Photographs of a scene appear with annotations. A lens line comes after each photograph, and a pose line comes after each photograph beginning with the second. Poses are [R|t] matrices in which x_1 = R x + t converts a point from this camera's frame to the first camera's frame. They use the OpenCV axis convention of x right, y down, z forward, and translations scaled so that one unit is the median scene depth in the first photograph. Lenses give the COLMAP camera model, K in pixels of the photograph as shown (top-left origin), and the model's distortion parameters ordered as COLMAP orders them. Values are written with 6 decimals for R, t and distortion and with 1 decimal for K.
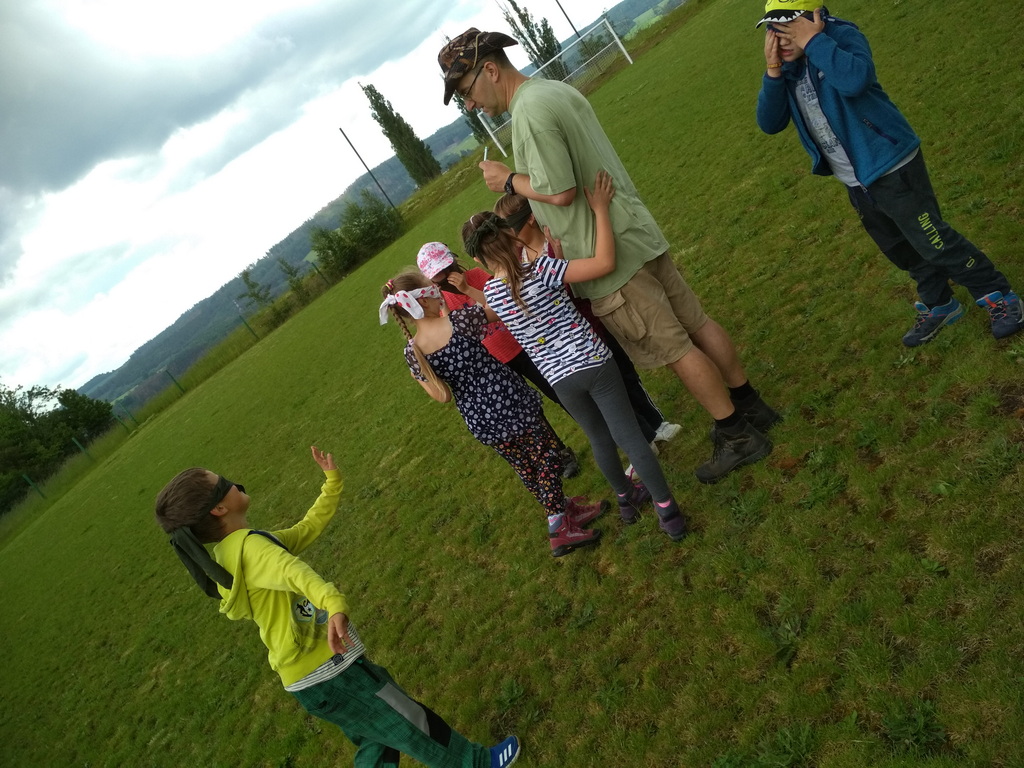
lens RADIAL K [[877.9, 0, 512.0], [0, 877.9, 384.0], [0, 0, 1]] dist [0.078927, -0.186661]
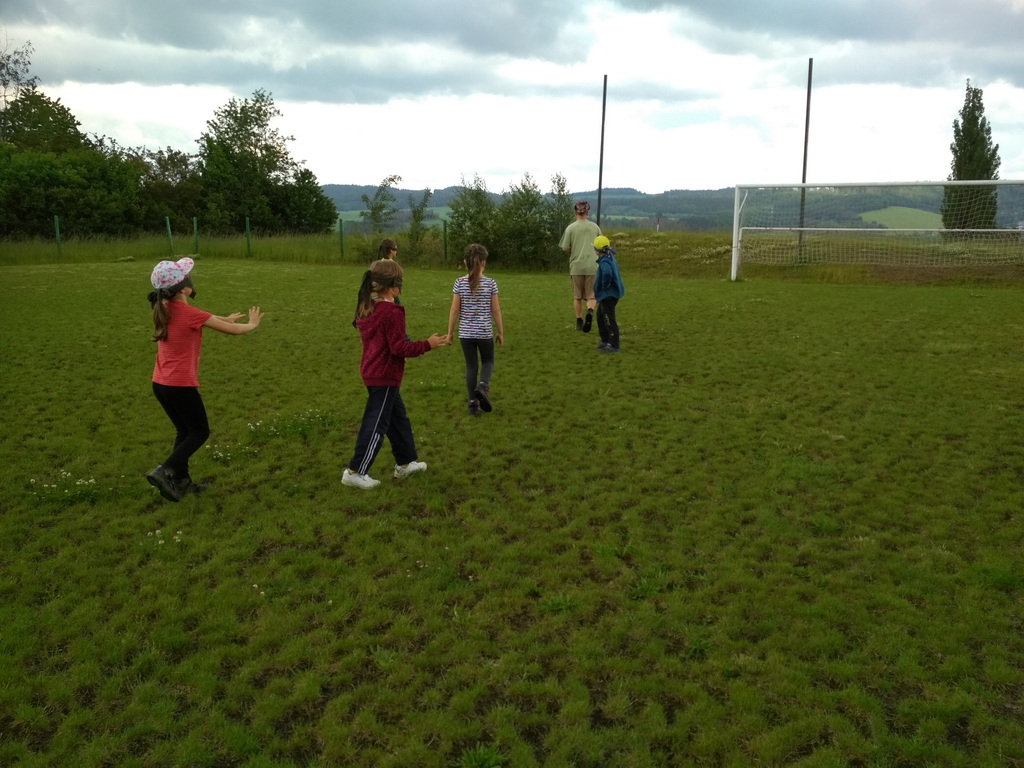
lens RADIAL K [[877.9, 0, 512.0], [0, 877.9, 384.0], [0, 0, 1]] dist [0.078927, -0.186661]
pose [[0.648218, 0.660907, -0.378173, 0.039446], [-0.621422, 0.746174, 0.238870, -0.070450], [0.440054, 0.080165, 0.894386, 0.136171]]
